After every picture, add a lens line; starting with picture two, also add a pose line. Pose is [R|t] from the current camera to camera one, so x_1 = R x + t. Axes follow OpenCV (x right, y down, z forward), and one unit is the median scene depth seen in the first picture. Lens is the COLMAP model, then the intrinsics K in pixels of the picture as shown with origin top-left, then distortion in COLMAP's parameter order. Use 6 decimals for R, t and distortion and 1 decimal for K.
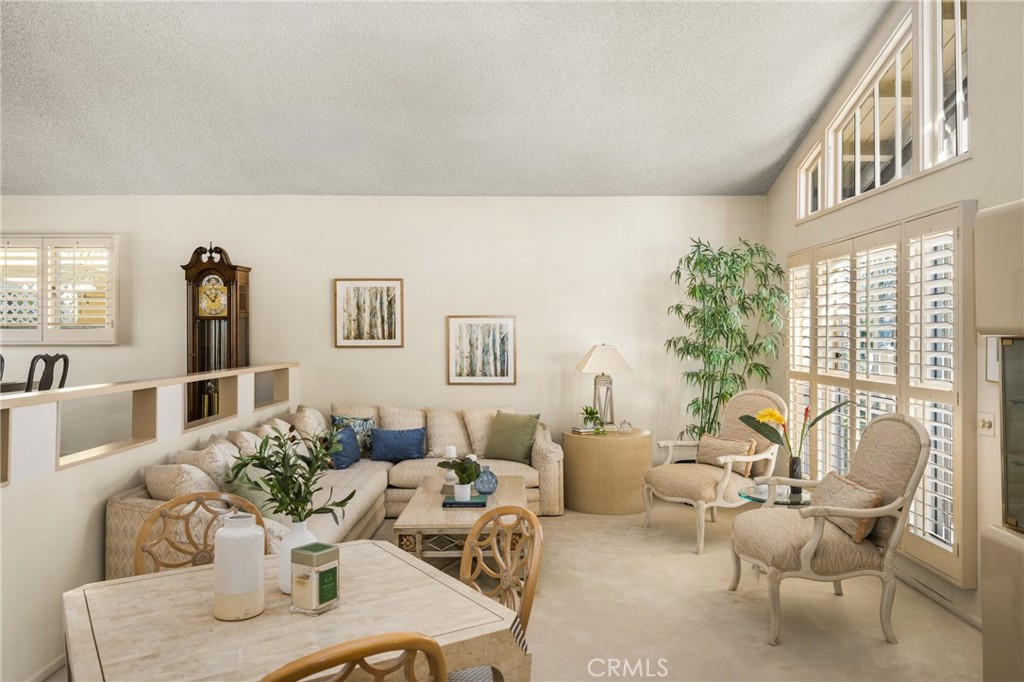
lens RADIAL K [[752.9, 0, 513.1], [0, 752.9, 333.0], [0, 0, 1]] dist [0.008080, 0.004074]
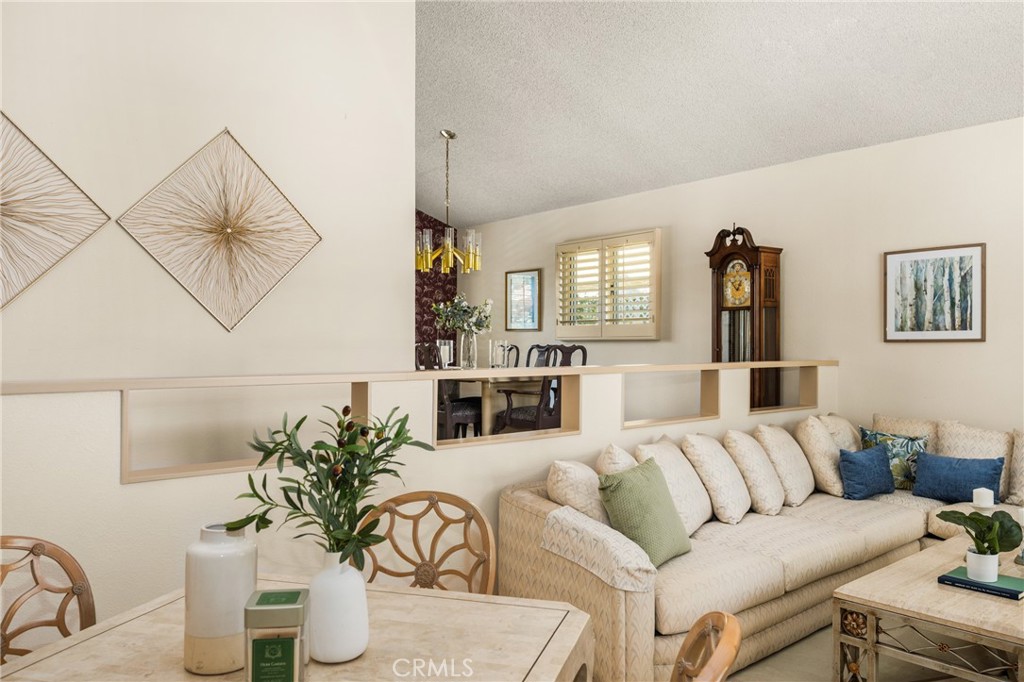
lens RADIAL K [[752.9, 0, 511.5], [0, 752.9, 350.2], [0, 0, 1]] dist [0.008080, 0.004074]
pose [[0.654937, 0.005351, -0.755664, 0.099305], [0.000495, 0.999972, 0.007509, 0.022607], [0.755683, -0.005292, 0.654916, 0.217757]]
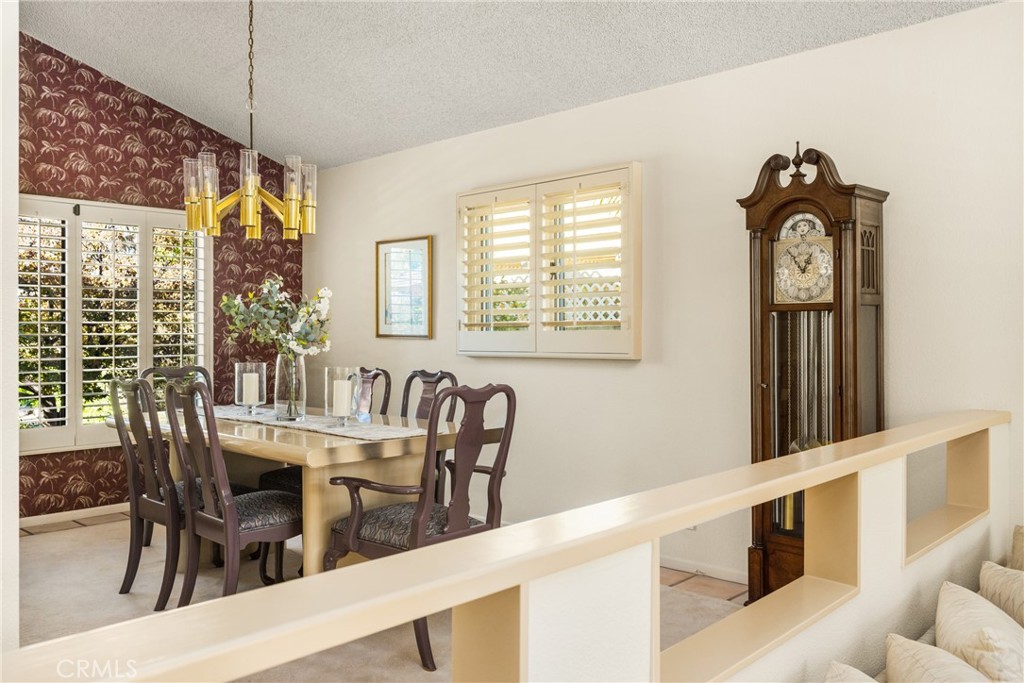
lens RADIAL K [[829.6, 0, 509.3], [0, 829.6, 335.8], [0, 0, 1]] dist [0.000273, -0.002997]
pose [[0.734815, -0.000693, -0.678267, -0.186759], [0.005158, 0.999976, 0.004567, -0.005705], [0.678248, -0.006854, 0.734801, 0.507363]]
